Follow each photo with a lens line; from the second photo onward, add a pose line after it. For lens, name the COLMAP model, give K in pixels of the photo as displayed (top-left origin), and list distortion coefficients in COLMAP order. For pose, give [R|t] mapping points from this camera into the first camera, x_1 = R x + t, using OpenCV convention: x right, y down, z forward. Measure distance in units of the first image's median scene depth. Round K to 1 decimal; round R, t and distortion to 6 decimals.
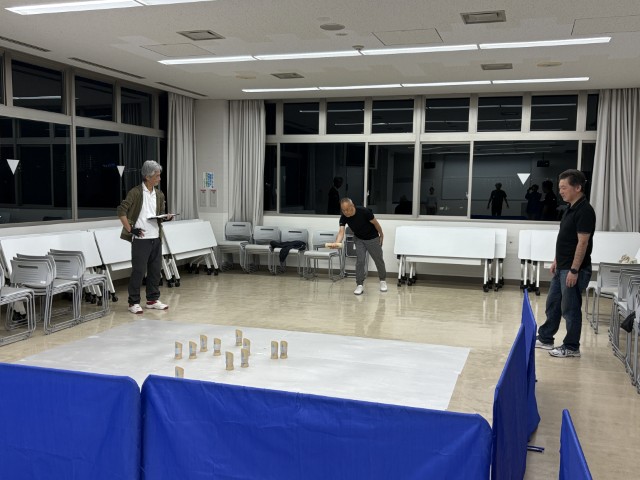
lens RADIAL K [[644.6, 0, 320.0], [0, 644.6, 240.0], [0, 0, 1]] dist [0.168670, -0.498237]
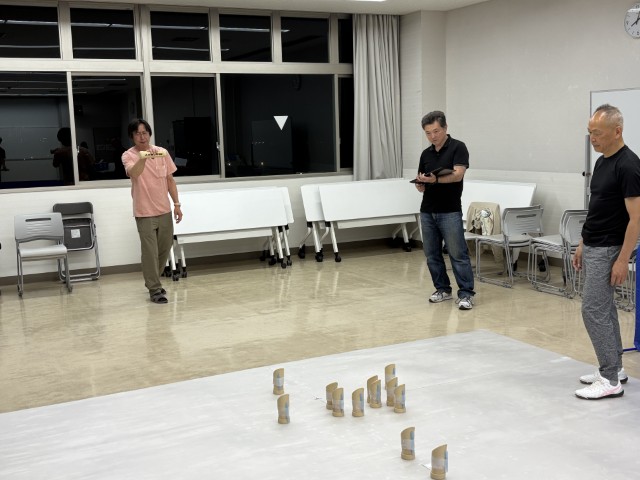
lens RADIAL K [[809.3, 0, 320.0], [0, 809.3, 240.0], [0, 0, 1]] dist [0.043731, 0.001474]
pose [[0.702341, -0.129310, 0.699997, -0.356256], [0.098358, 0.991559, 0.084483, -0.029047], [-0.705012, 0.009514, 0.709131, 0.256225]]
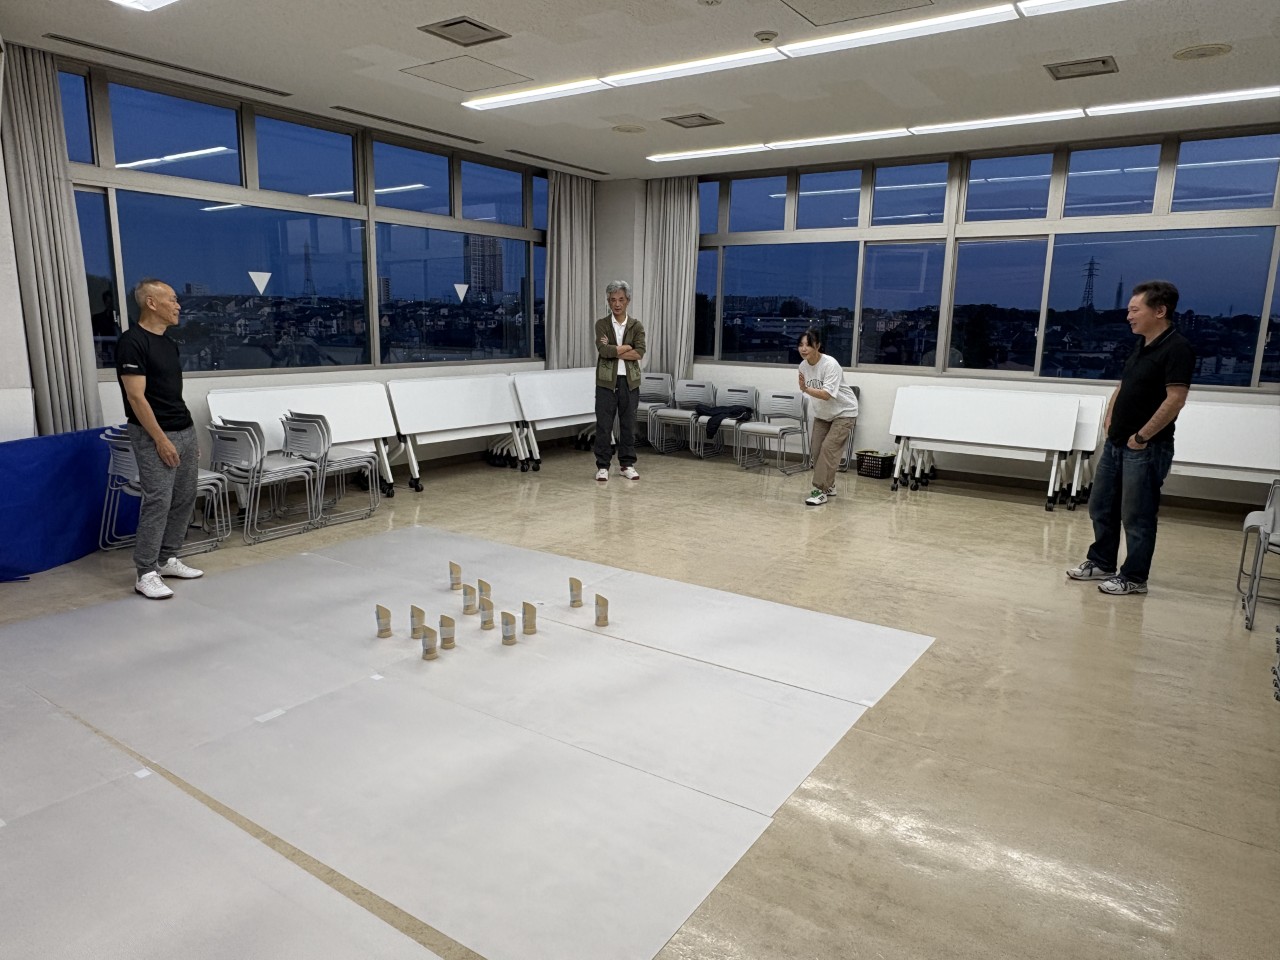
lens RADIAL K [[843.5, 0, 640.0], [0, 843.5, 480.0], [0, 0, 1]] dist [-0.000443, 0.002557]
pose [[0.958169, 0.056653, -0.280541, 0.110479], [-0.028218, 0.994137, 0.104380, -0.009985], [0.284809, -0.092097, 0.954150, 0.200438]]
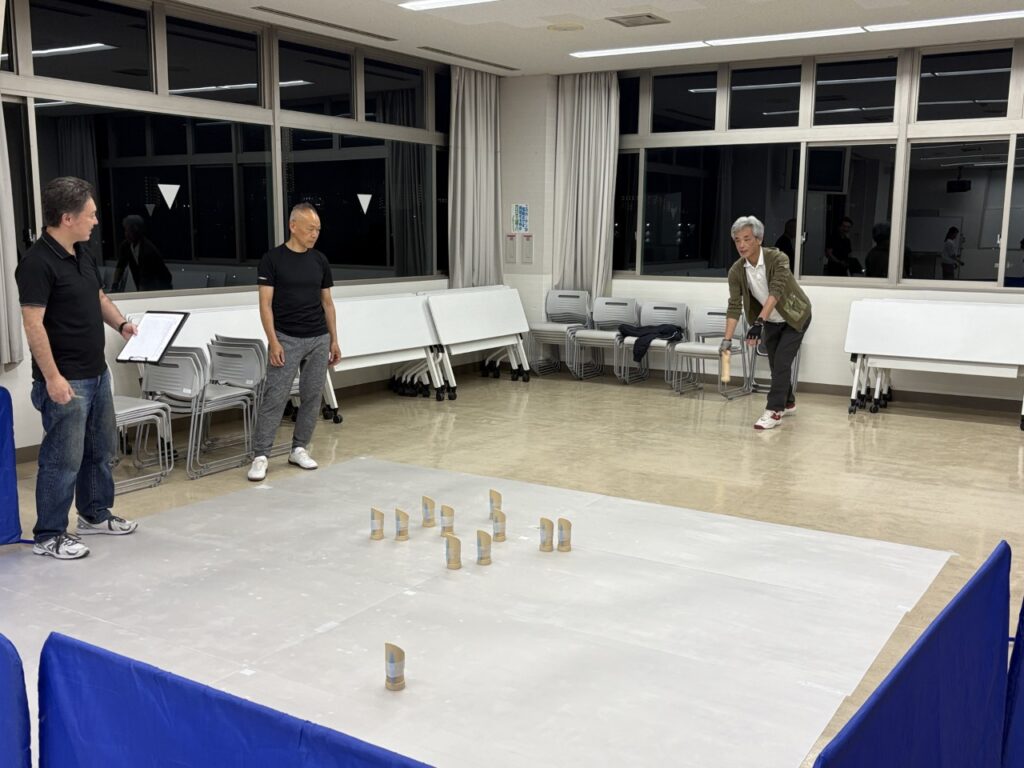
lens RADIAL K [[1031.3, 0, 512.0], [0, 1031.3, 384.0], [0, 0, 1]] dist [0.168670, -0.498237]
pose [[0.969083, 0.029896, -0.244917, 0.058386], [-0.013821, 0.997651, 0.067096, -0.005998], [0.246348, -0.061636, 0.967220, 0.095366]]
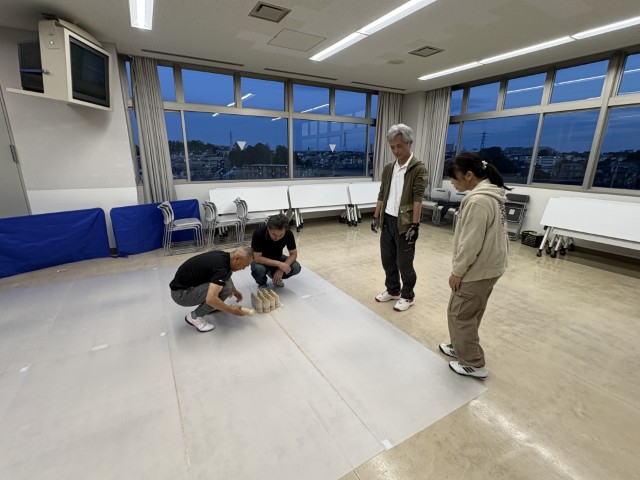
lens RADIAL K [[298.6, 0, 320.0], [0, 298.6, 240.0], [0, 0, 1]] dist [-0.001560, 0.000259]
pose [[0.735459, 0.174760, -0.654645, 0.165584], [-0.054216, 0.978246, 0.200237, -0.028937], [0.675397, -0.111774, 0.728934, 0.400925]]
